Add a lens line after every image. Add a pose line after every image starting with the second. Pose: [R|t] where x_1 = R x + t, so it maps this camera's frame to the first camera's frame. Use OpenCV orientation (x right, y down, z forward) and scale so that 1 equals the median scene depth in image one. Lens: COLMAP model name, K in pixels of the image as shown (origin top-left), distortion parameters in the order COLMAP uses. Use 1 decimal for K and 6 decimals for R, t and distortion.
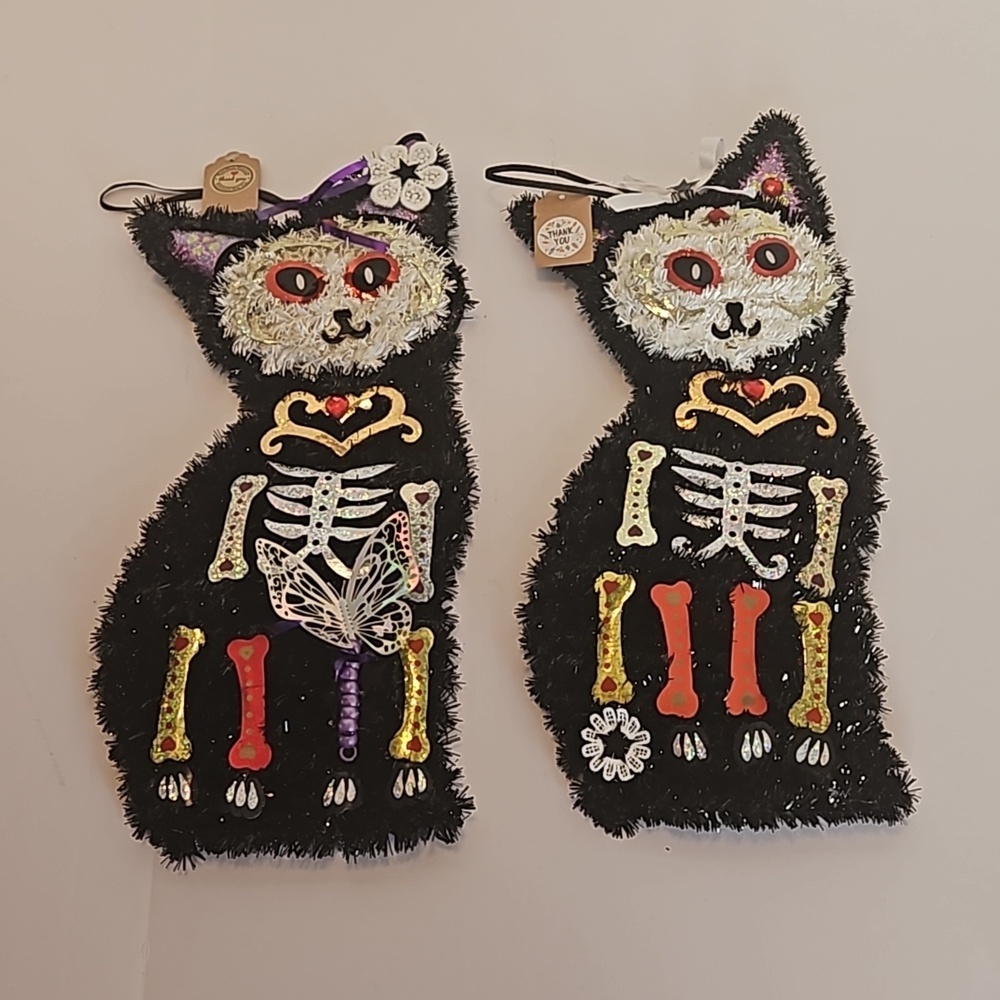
lens RADIAL K [[1419.0, 0, 473.4], [0, 1419.0, 488.4], [0, 0, 1]] dist [0.063524, -0.012156]
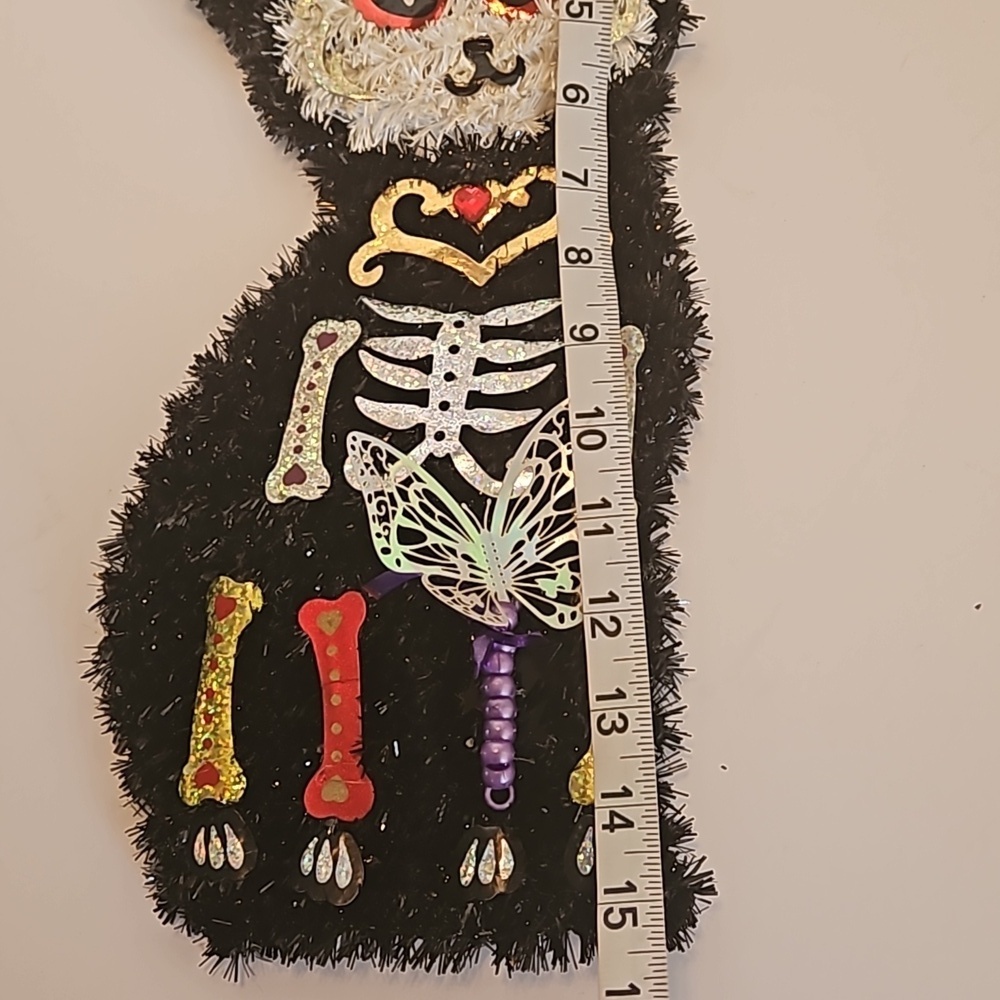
lens RADIAL K [[1488.5, 0, 501.5], [0, 1488.5, 476.5], [0, 0, 1]] dist [0.043093, -0.064844]
pose [[0.995193, -0.008486, -0.097560, -0.022755], [0.021705, 0.990574, 0.135252, -0.028032], [0.095493, -0.136719, 0.985996, 0.363802]]
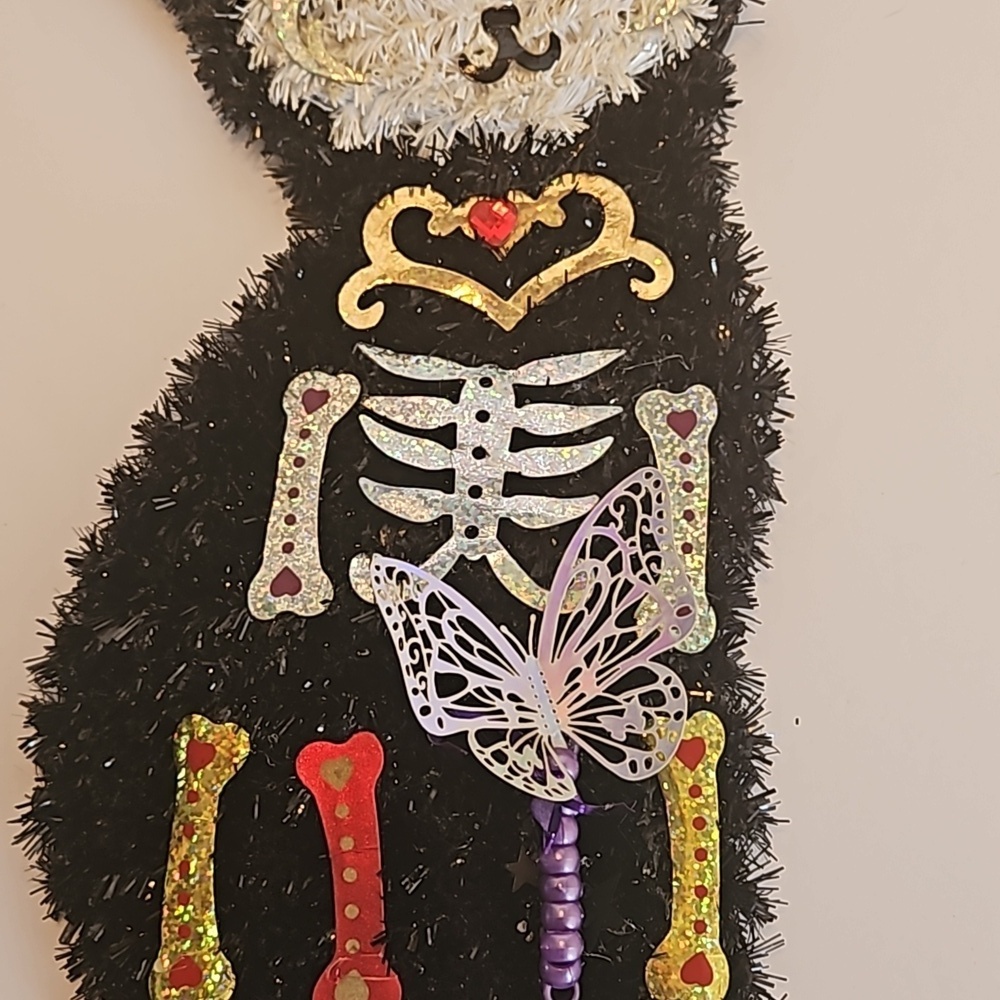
lens RADIAL K [[1451.7, 0, 500.0], [0, 1451.7, 500.0], [0, 0, 1]] dist [0.102547, -0.373417]
pose [[0.999857, -0.008574, 0.014549, -0.103794], [0.005045, 0.973834, 0.227203, -0.079099], [-0.016116, -0.227097, 0.973739, 0.506504]]
